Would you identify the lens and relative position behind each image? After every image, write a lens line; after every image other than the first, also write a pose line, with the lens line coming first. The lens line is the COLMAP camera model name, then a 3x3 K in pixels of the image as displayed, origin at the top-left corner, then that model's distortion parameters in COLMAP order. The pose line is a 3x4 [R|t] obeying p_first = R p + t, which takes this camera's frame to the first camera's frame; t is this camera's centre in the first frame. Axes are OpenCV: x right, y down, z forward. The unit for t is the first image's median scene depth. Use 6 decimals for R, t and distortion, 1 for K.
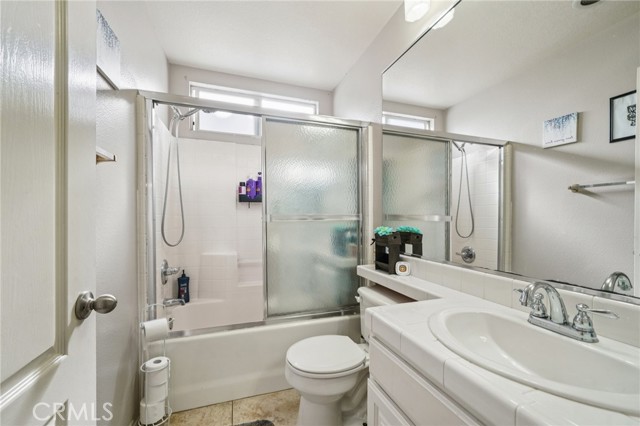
lens RADIAL K [[253.5, 0, 316.6], [0, 253.5, 219.0], [0, 0, 1]] dist [-0.001922, -0.000067]
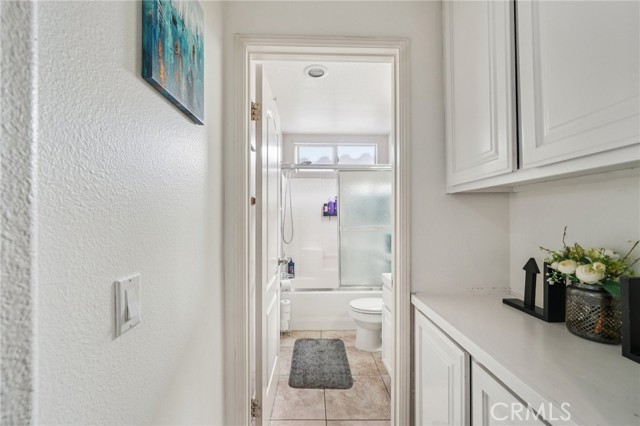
lens RADIAL K [[253.5, 0, 321.4], [0, 253.5, 217.7], [0, 0, 1]] dist [-0.001922, -0.000067]
pose [[0.960777, -0.002189, -0.277314, 0.119502], [-0.001192, 0.999927, -0.012023, -0.038873], [0.277320, 0.011882, 0.960704, -0.517479]]
